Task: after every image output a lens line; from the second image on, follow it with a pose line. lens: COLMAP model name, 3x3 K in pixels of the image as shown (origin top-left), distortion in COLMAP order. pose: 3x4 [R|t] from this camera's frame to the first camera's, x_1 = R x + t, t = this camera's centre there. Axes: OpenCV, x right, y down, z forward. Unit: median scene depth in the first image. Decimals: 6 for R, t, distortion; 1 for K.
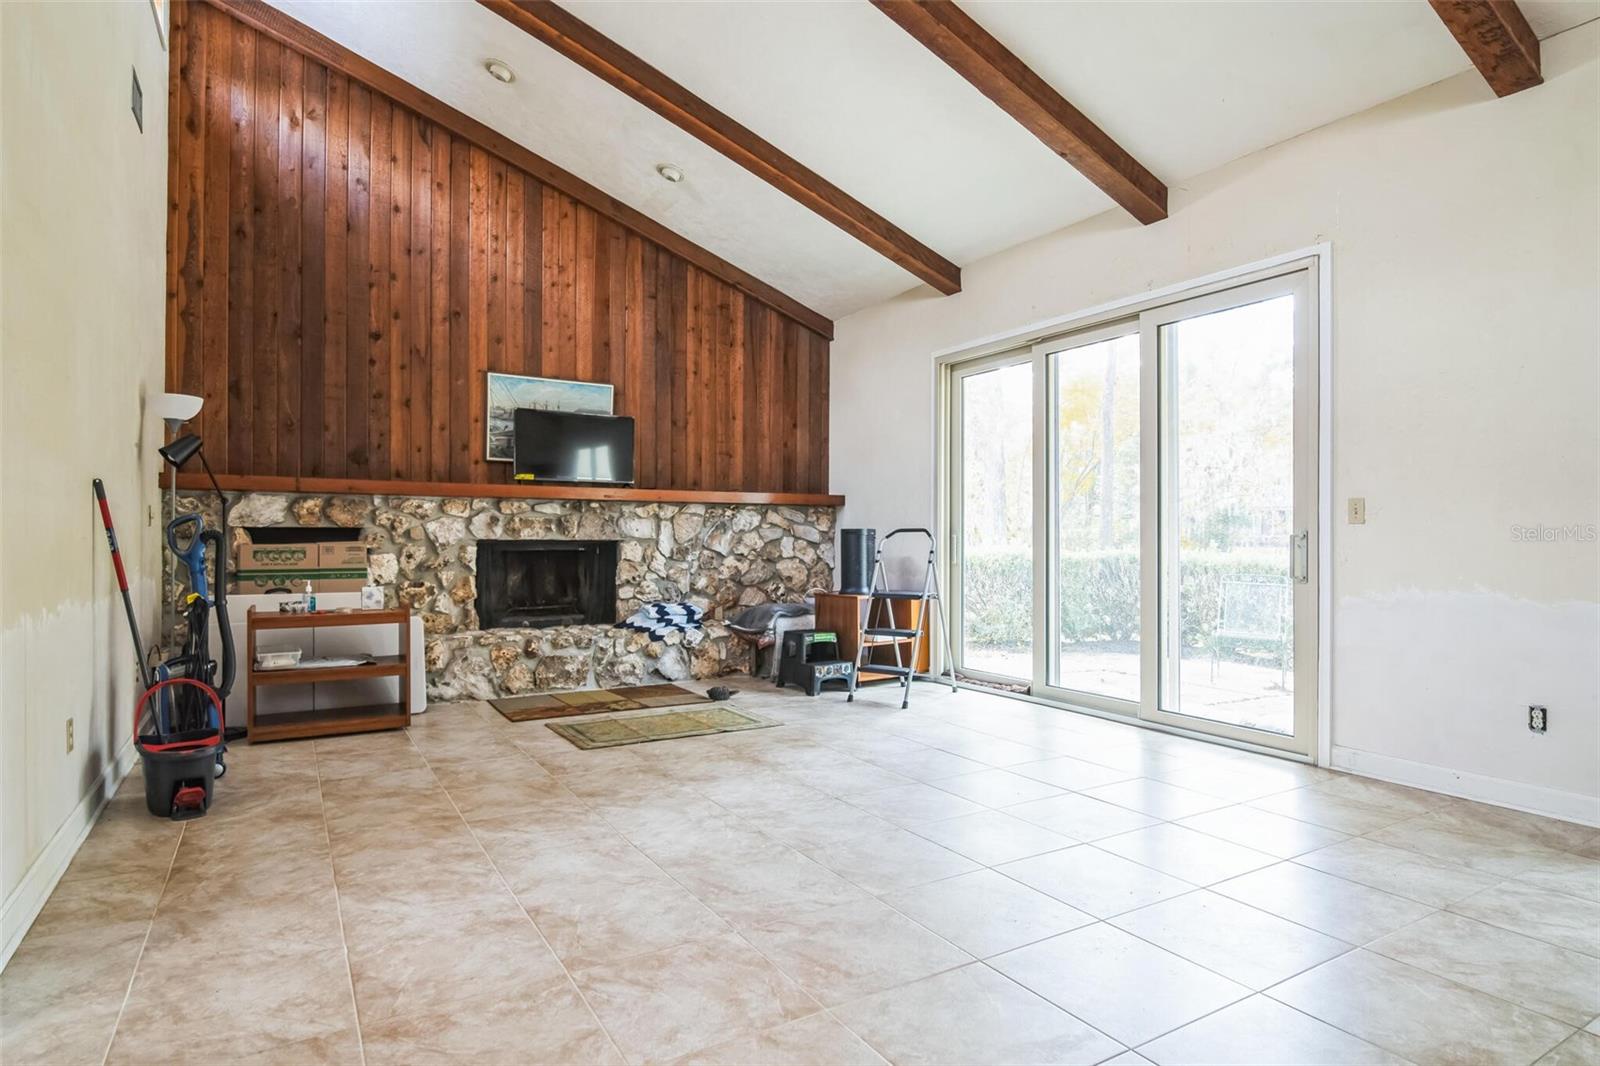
lens RADIAL K [[874.9, 0, 788.7], [0, 874.9, 534.7], [0, 0, 1]] dist [-0.002996, -0.001292]
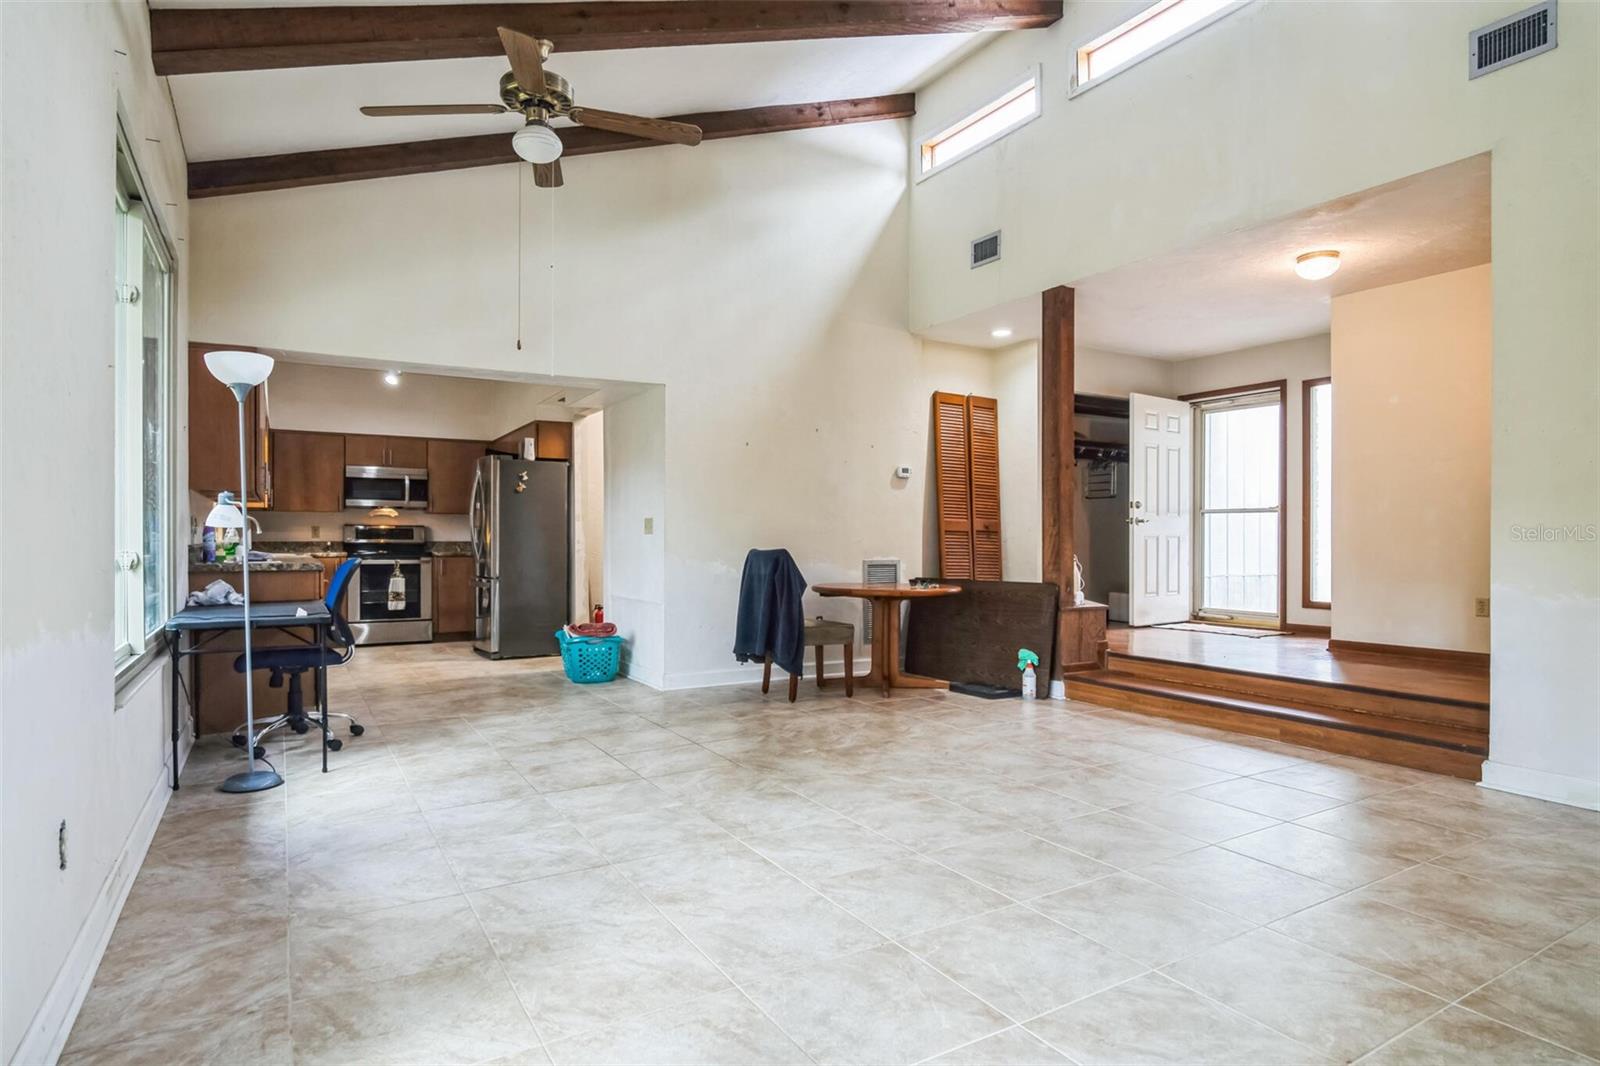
lens RADIAL K [[874.9, 0, 807.8], [0, 874.9, 534.0], [0, 0, 1]] dist [-0.002996, -0.001292]
pose [[-0.999866, -0.004899, -0.015589, 0.209744], [-0.004749, 0.999943, -0.009602, 0.006092], [0.015635, -0.009527, -0.999832, 0.866076]]
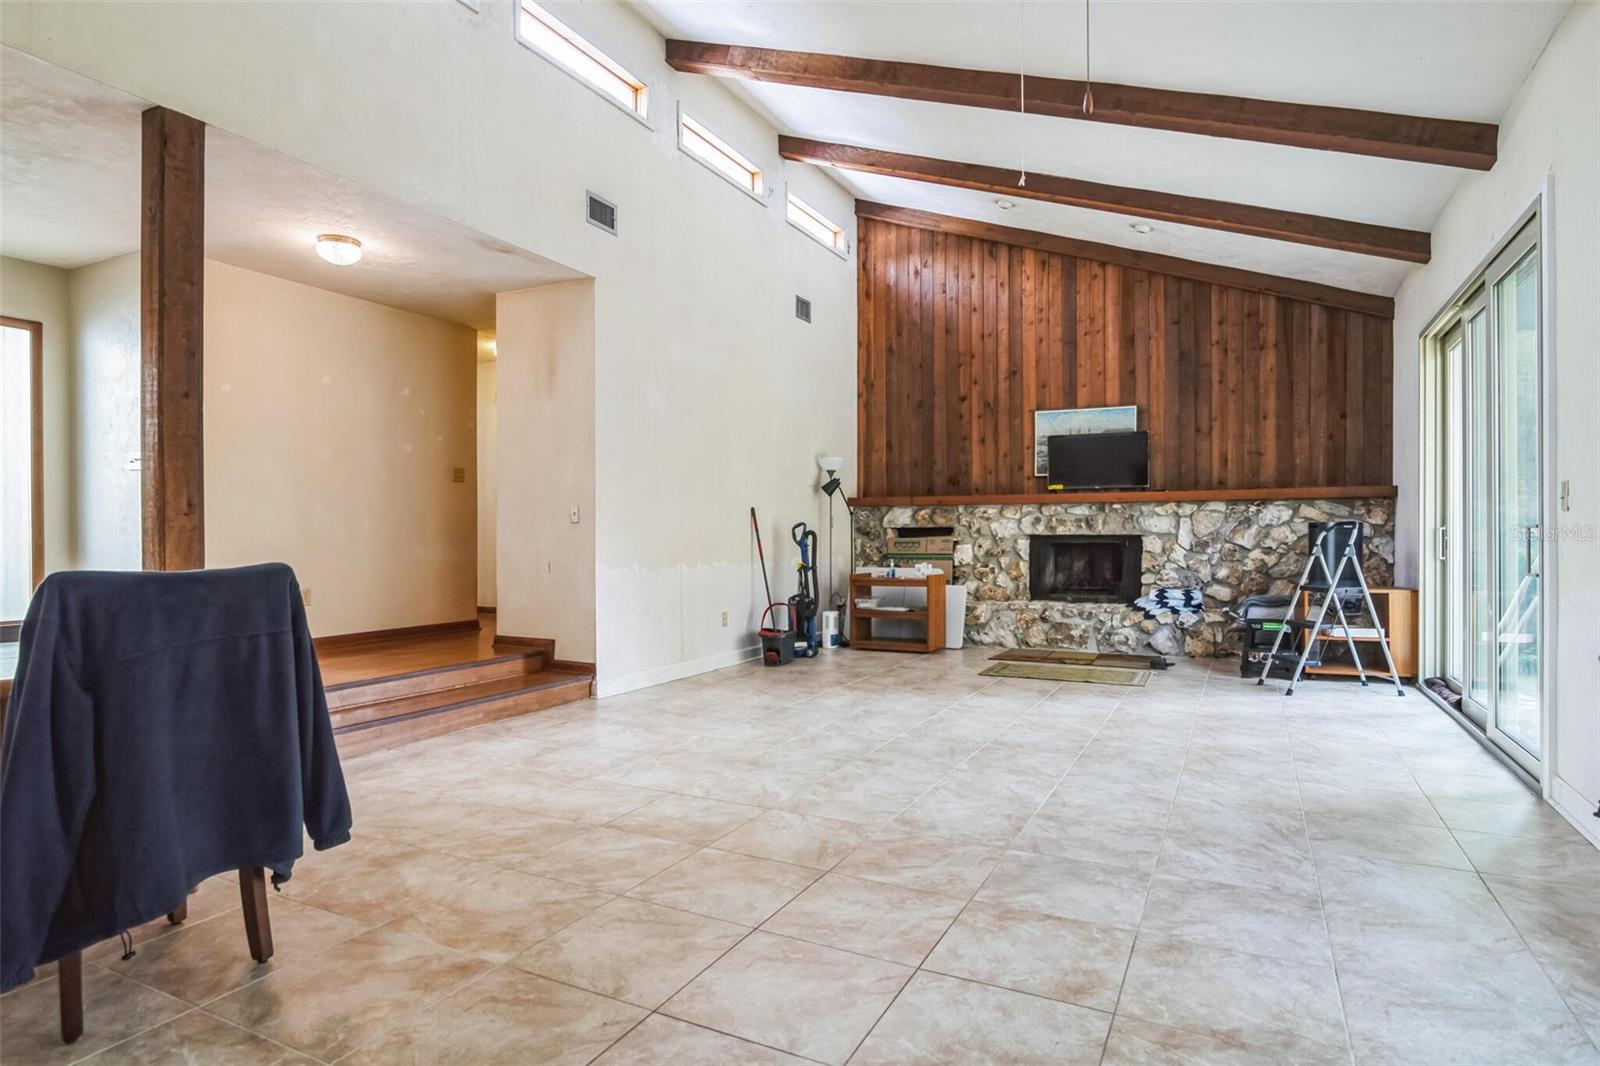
lens RADIAL K [[874.9, 0, 794.0], [0, 874.9, 540.8], [0, 0, 1]] dist [-0.002996, -0.001292]
pose [[0.534225, 0.002113, -0.845340, 0.616895], [0.007765, 0.999942, 0.007407, 0.002098], [0.845307, -0.010521, 0.534178, -0.044338]]
